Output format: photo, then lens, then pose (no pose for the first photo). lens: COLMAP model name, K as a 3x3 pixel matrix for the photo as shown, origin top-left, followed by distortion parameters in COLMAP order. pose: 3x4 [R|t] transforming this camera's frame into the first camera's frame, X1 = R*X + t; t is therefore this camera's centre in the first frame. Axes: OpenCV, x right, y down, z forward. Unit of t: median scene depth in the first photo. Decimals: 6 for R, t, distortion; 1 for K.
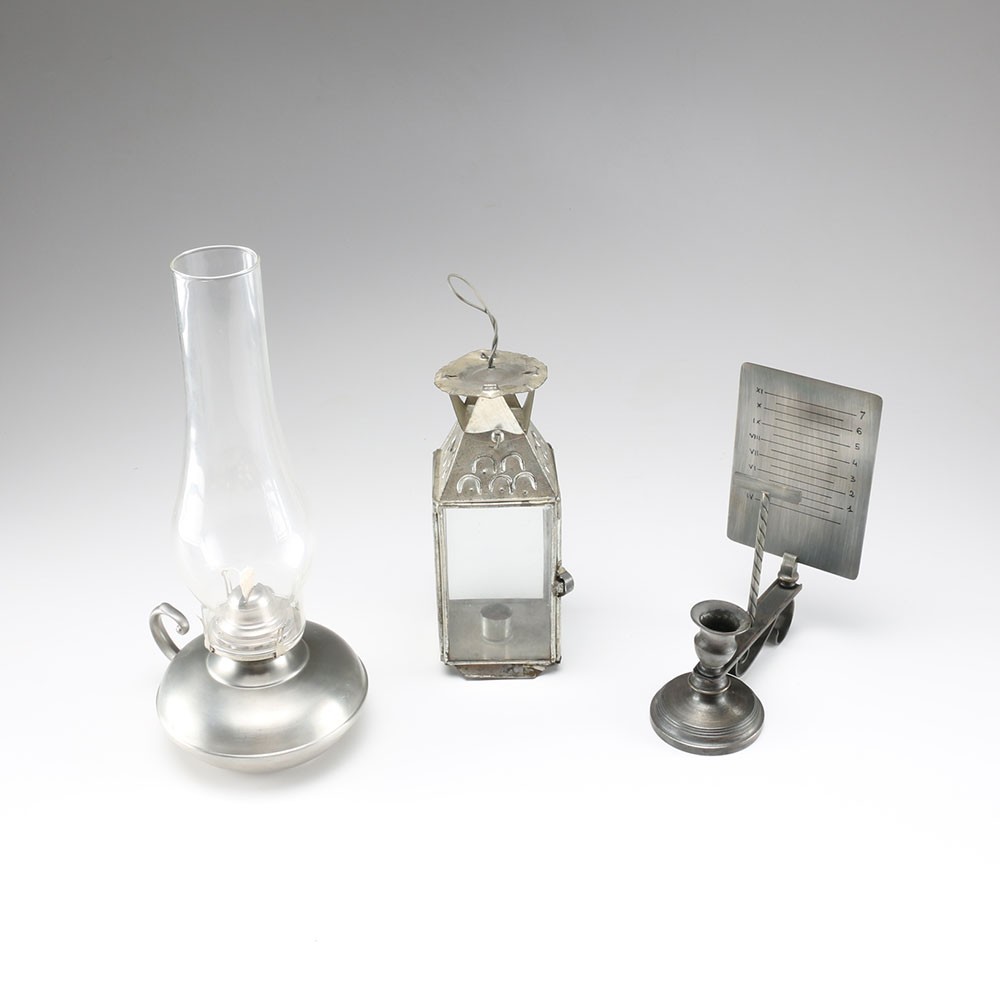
lens RADIAL K [[1298.9, 0, 499.6], [0, 1298.9, 501.5], [0, 0, 1]] dist [-0.095526, 0.000000]
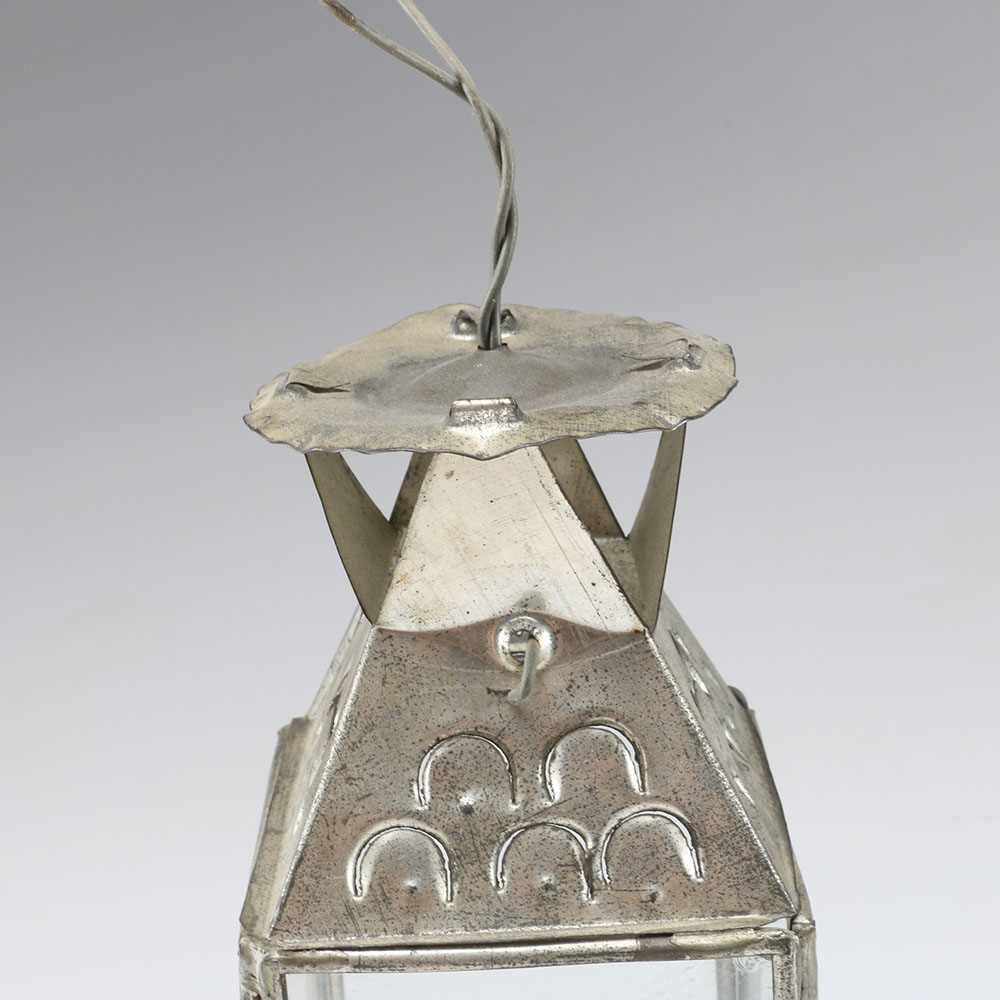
lens RADIAL K [[2105.2, 0, 498.5], [0, 2105.2, 500.6], [0, 0, 1]] dist [-0.112355, 0.000000]
pose [[0.999162, -0.021200, -0.035020, 0.007187], [0.015003, 0.985573, -0.168587, -0.013307], [0.038089, 0.167920, 0.985064, 0.626998]]
